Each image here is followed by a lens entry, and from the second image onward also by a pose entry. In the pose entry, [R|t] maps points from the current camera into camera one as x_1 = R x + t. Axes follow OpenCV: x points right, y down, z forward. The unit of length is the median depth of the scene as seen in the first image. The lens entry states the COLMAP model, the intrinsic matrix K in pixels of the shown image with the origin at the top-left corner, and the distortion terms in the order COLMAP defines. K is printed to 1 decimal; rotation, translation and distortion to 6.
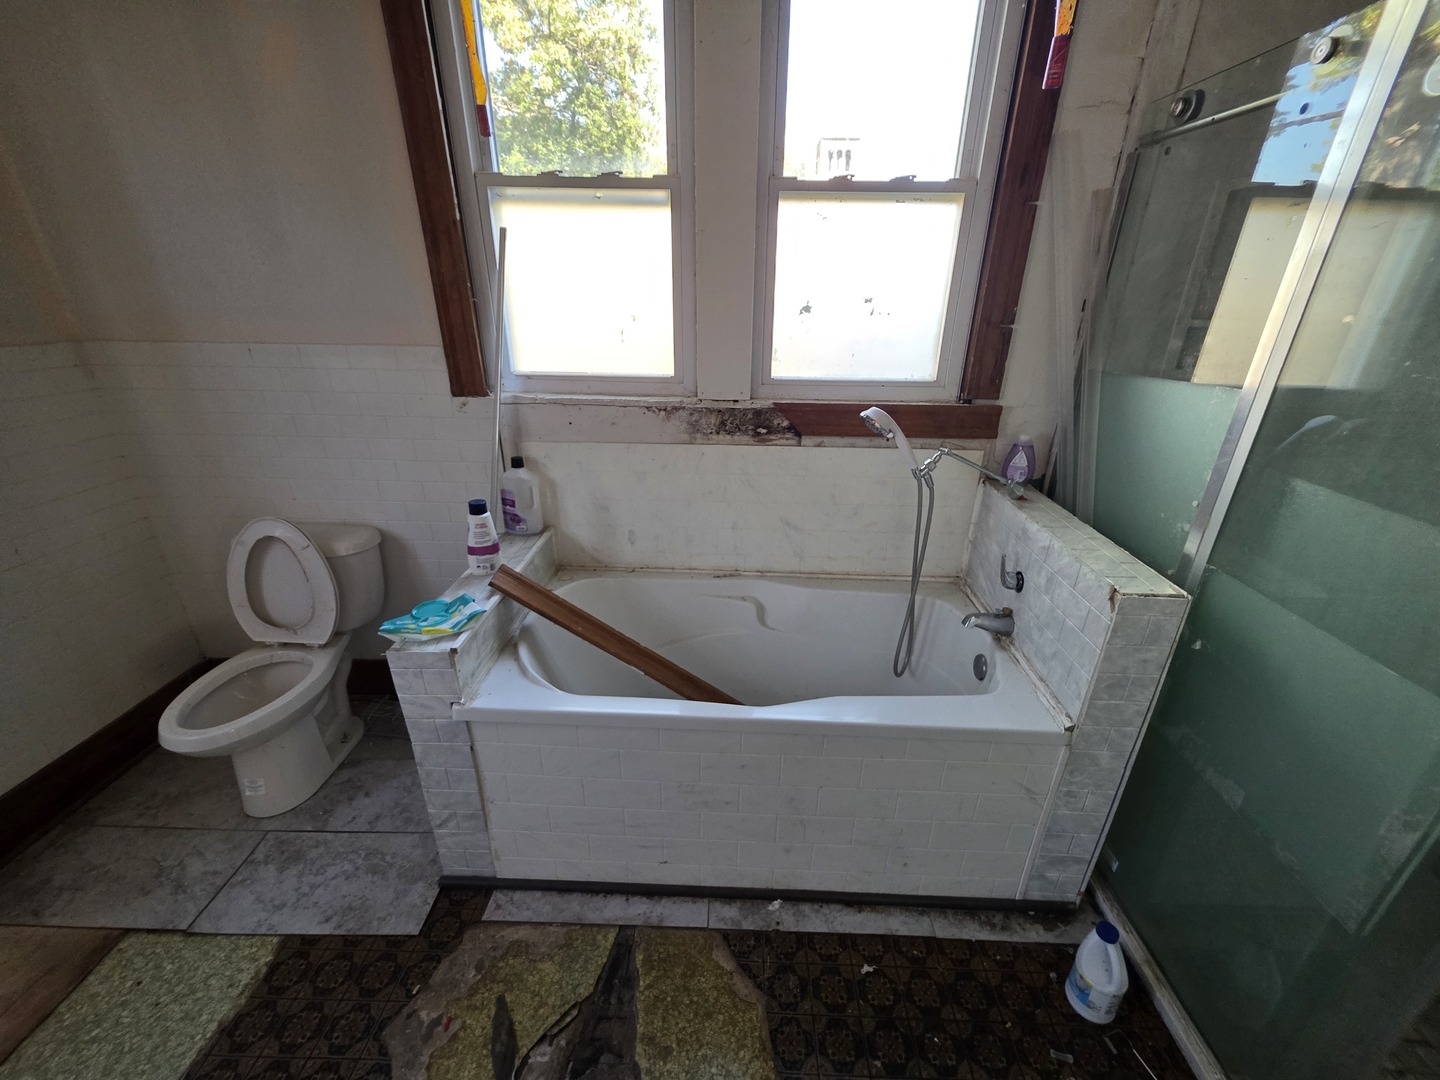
lens RADIAL K [[577.1, 0, 720.0], [0, 577.1, 540.0], [0, 0, 1]] dist [0.001948, -0.000039]
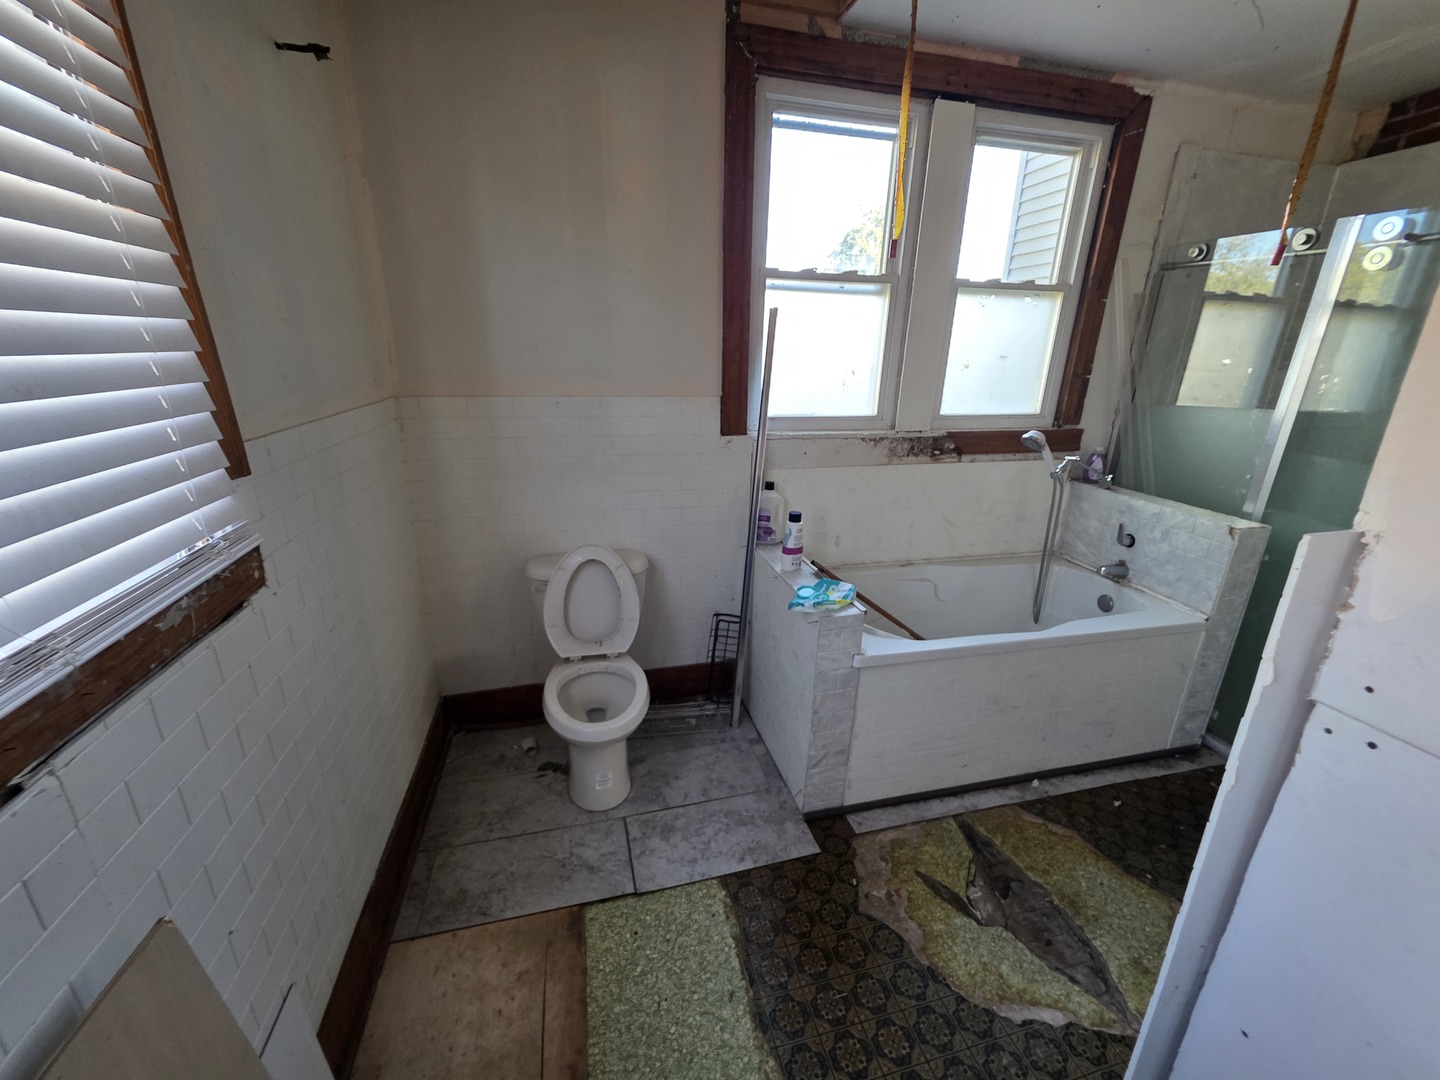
lens RADIAL K [[577.1, 0, 720.0], [0, 577.1, 540.0], [0, 0, 1]] dist [0.001948, -0.000039]
pose [[0.963550, -0.080912, 0.255000, -0.880561], [0.100484, 0.992835, -0.064659, 0.059256], [-0.247941, 0.087926, 0.964777, -0.192359]]
